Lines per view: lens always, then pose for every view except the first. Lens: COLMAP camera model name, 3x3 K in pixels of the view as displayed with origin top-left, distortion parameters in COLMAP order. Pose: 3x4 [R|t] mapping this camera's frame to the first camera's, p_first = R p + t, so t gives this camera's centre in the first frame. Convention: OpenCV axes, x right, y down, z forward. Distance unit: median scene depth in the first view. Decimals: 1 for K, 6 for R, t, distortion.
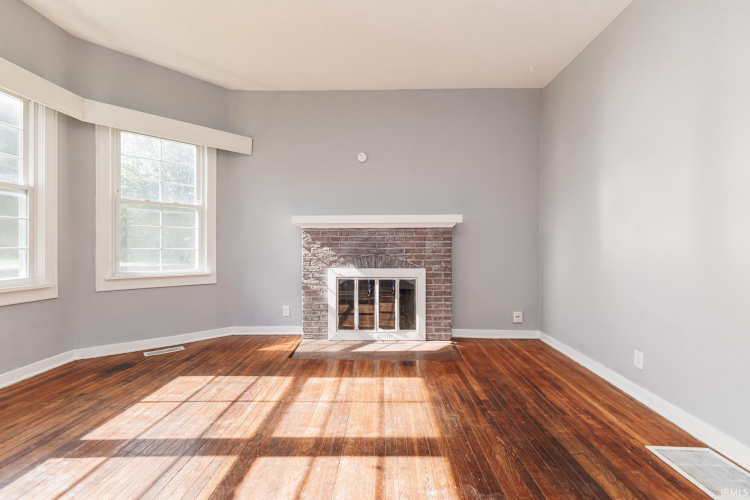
lens RADIAL K [[334.4, 0, 382.7], [0, 334.4, 247.8], [0, 0, 1]] dist [0.014795, -0.003193]
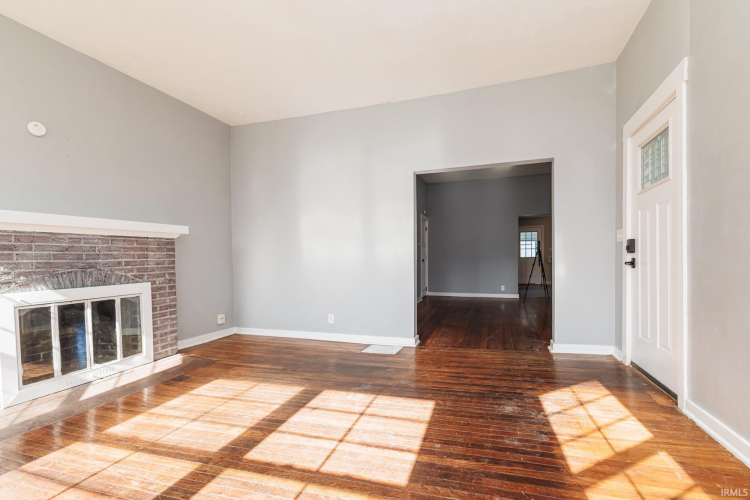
lens RADIAL K [[334.4, 0, 386.2], [0, 334.4, 265.7], [0, 0, 1]] dist [0.014795, -0.003193]
pose [[0.295999, -0.029280, 0.954740, -0.577640], [0.019209, 0.999510, 0.024698, 0.006807], [-0.954995, 0.011029, 0.296416, 0.126338]]
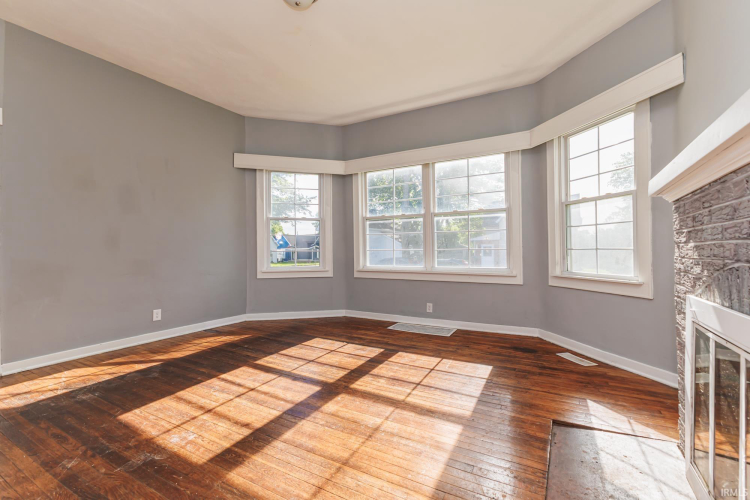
lens RADIAL K [[323.0, 0, 382.5], [0, 323.0, 249.9], [0, 0, 1]] dist [0.014255, -0.003982]
pose [[-0.477523, -0.002524, -0.878616, 0.366742], [0.005928, 0.999964, -0.006094, 0.009886], [0.878599, -0.008118, -0.477491, 0.917610]]
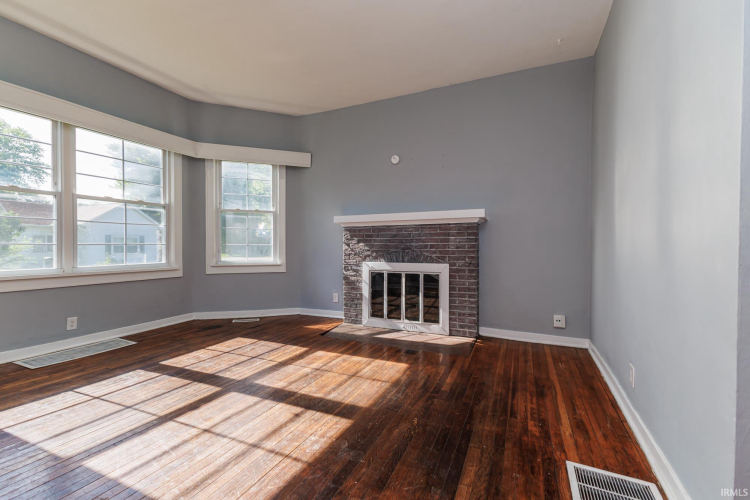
lens RADIAL K [[334.4, 0, 372.7], [0, 334.4, 247.8], [0, 0, 1]] dist [0.014795, -0.003193]
pose [[0.911081, 0.001889, -0.412222, 0.350129], [0.000088, 0.999989, 0.004777, 0.008996], [0.412227, -0.004388, 0.911071, -0.013131]]
